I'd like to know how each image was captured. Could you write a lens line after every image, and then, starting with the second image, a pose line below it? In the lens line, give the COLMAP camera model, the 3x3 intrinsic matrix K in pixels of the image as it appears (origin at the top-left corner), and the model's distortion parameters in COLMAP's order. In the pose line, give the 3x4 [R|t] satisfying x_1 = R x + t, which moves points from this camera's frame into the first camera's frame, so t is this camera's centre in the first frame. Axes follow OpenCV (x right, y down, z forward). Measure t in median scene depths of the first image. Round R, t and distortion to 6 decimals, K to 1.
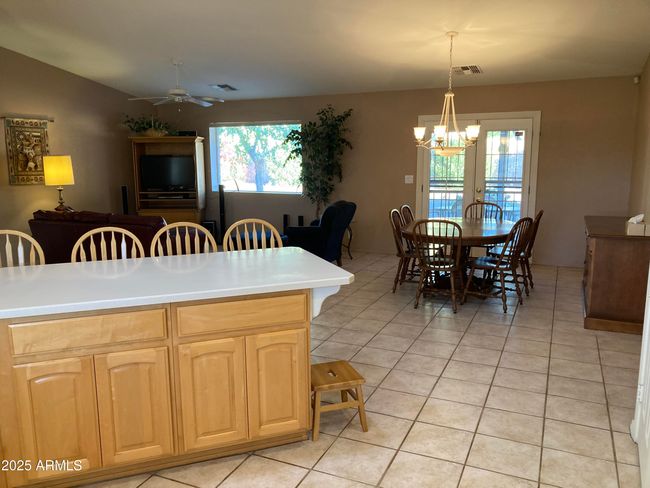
lens RADIAL K [[530.4, 0, 323.1], [0, 530.4, 251.0], [0, 0, 1]] dist [0.027530, -0.002263]
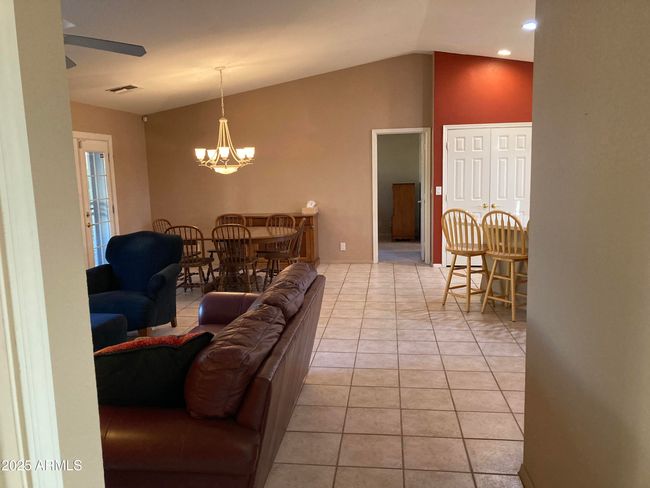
lens RADIAL K [[530.4, 0, 318.5], [0, 530.4, 245.0], [0, 0, 1]] dist [0.027530, -0.002263]
pose [[-0.292731, -0.120765, 0.948538, -0.727555], [0.196164, 0.963308, 0.183184, -0.157649], [-0.935857, 0.239693, -0.258300, 0.898033]]
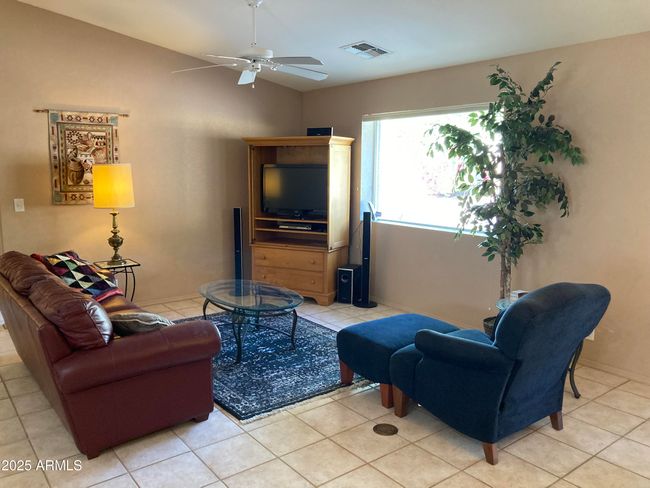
lens RADIAL K [[530.4, 0, 319.2], [0, 530.4, 244.0], [0, 0, 1]] dist [0.027530, -0.002263]
pose [[0.885349, 0.084329, -0.457214, 0.056242], [-0.093746, 0.995594, 0.002098, -0.102822], [0.455377, 0.041004, 0.889354, 0.514009]]
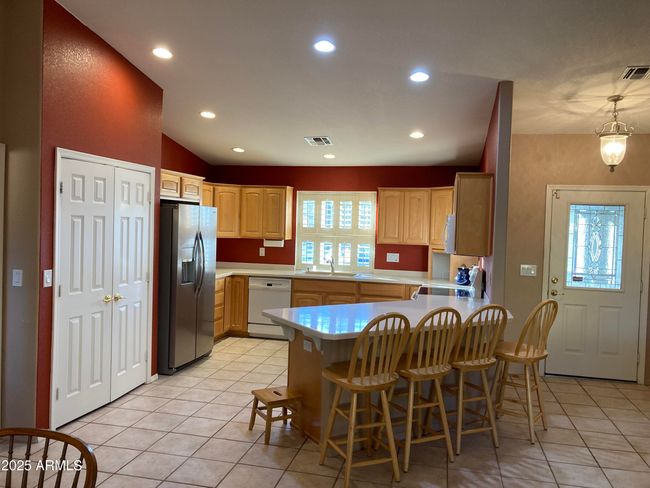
lens RADIAL K [[530.4, 0, 319.0], [0, 530.4, 238.7], [0, 0, 1]] dist [0.027530, -0.002263]
pose [[-0.982820, -0.011703, -0.184195, 0.066746], [-0.048780, 0.978972, 0.198076, -0.172933], [0.178004, 0.203658, -0.962724, 0.908318]]
